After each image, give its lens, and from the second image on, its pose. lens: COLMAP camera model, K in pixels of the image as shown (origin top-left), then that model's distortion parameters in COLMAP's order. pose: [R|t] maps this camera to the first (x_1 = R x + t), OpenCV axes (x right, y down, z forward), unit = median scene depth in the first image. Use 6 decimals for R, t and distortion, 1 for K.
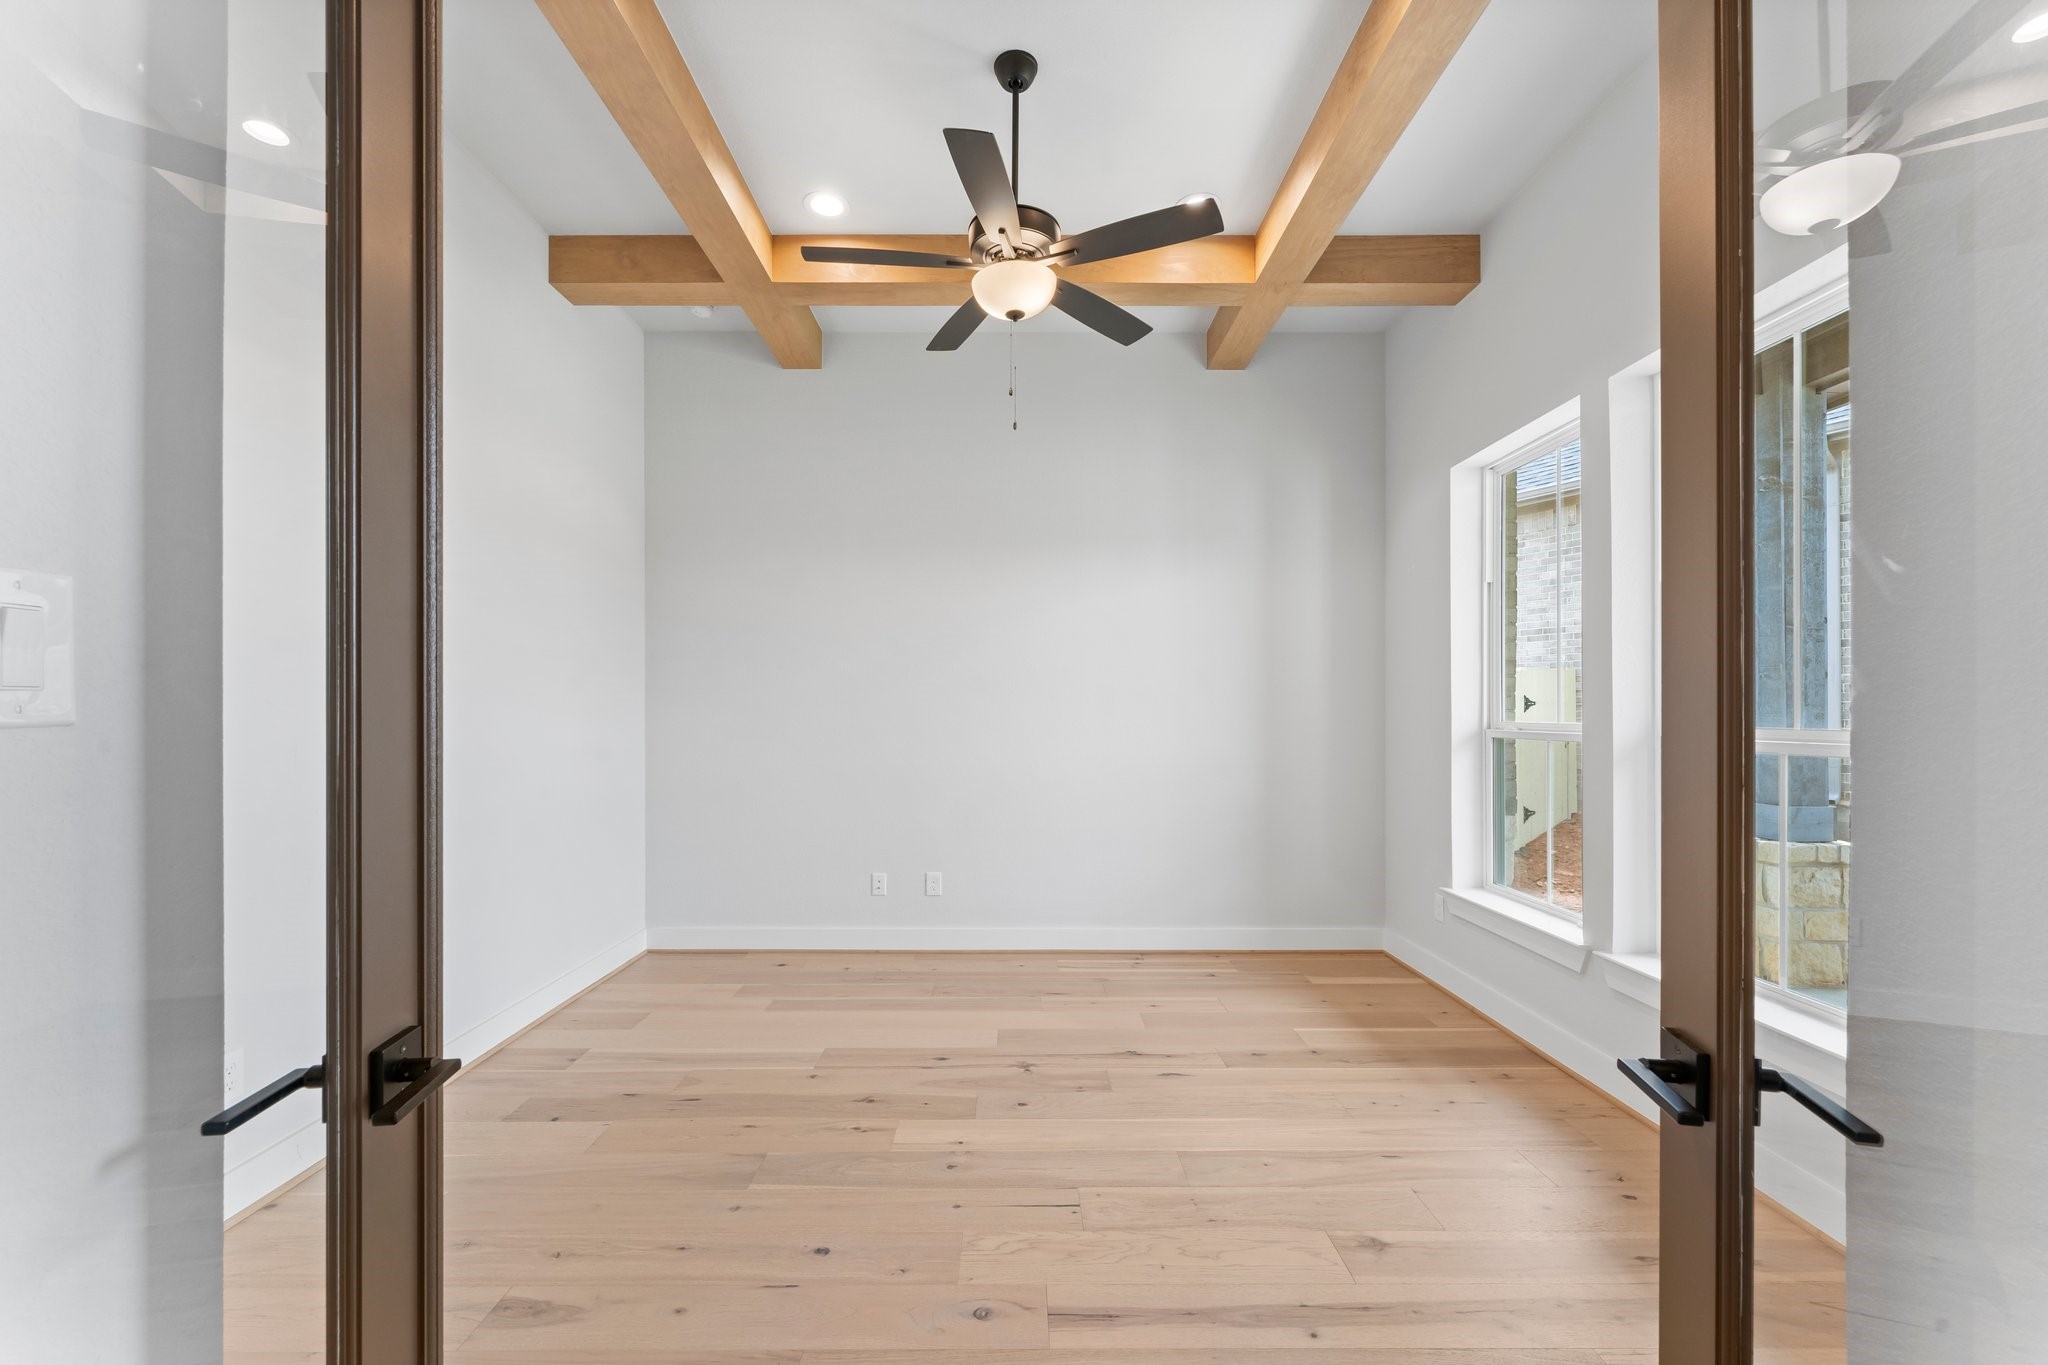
lens RADIAL K [[824.6, 0, 1017.1], [0, 824.6, 697.2], [0, 0, 1]] dist [0.001213, 0.000435]
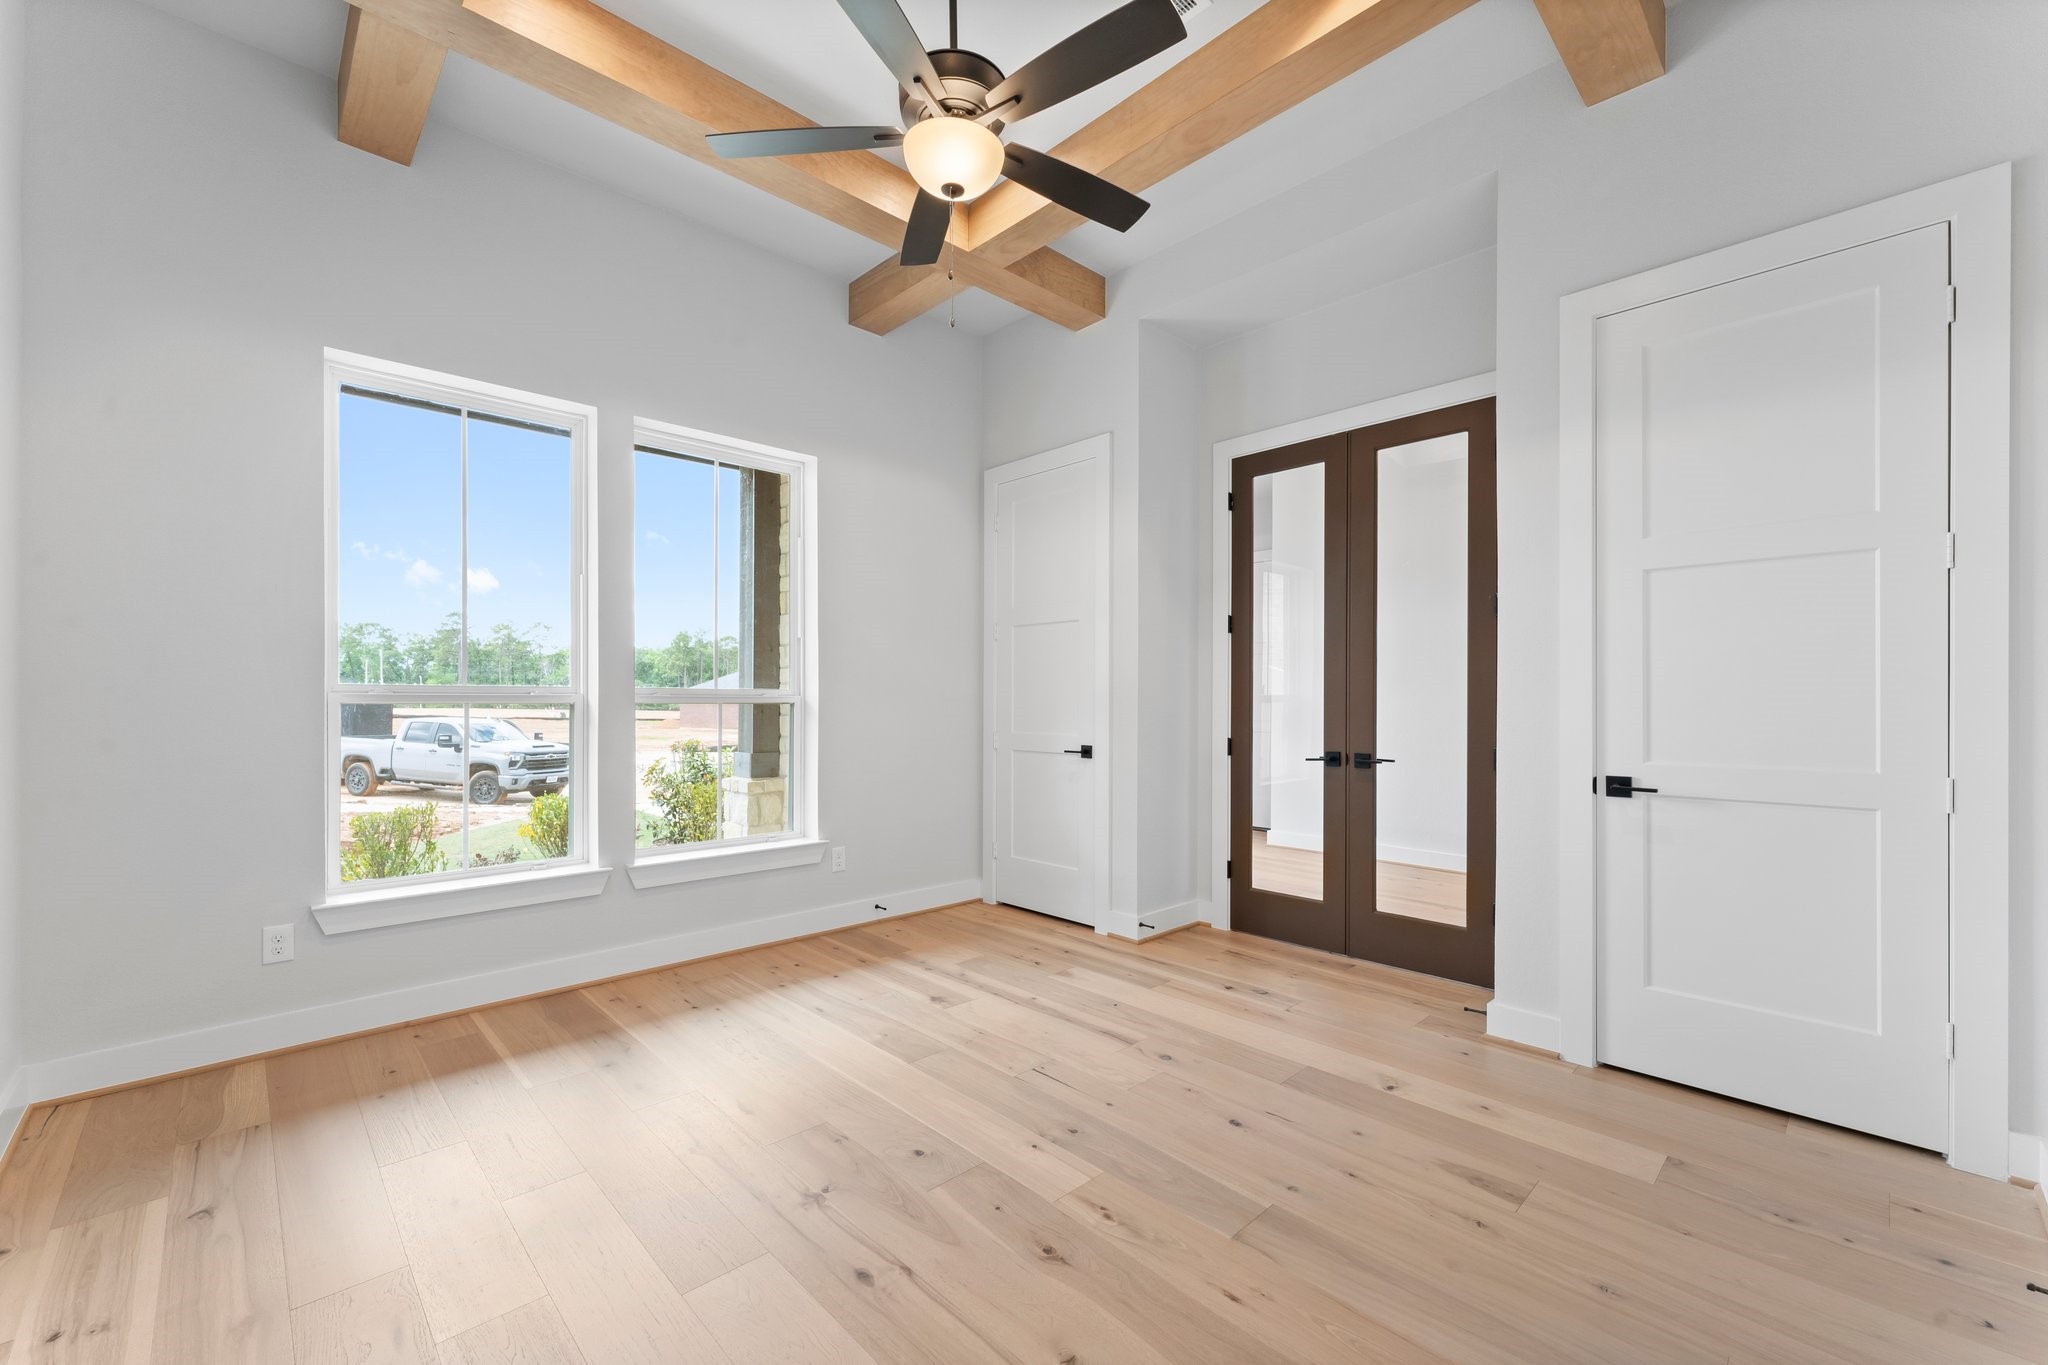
lens RADIAL K [[824.6, 0, 1017.1], [0, 824.6, 697.2], [0, 0, 1]] dist [0.001213, 0.000435]
pose [[-0.683089, -0.001151, 0.730334, -0.748759], [-0.016456, 0.999769, -0.013815, 0.071226], [-0.730149, -0.021456, -0.682951, 1.732527]]
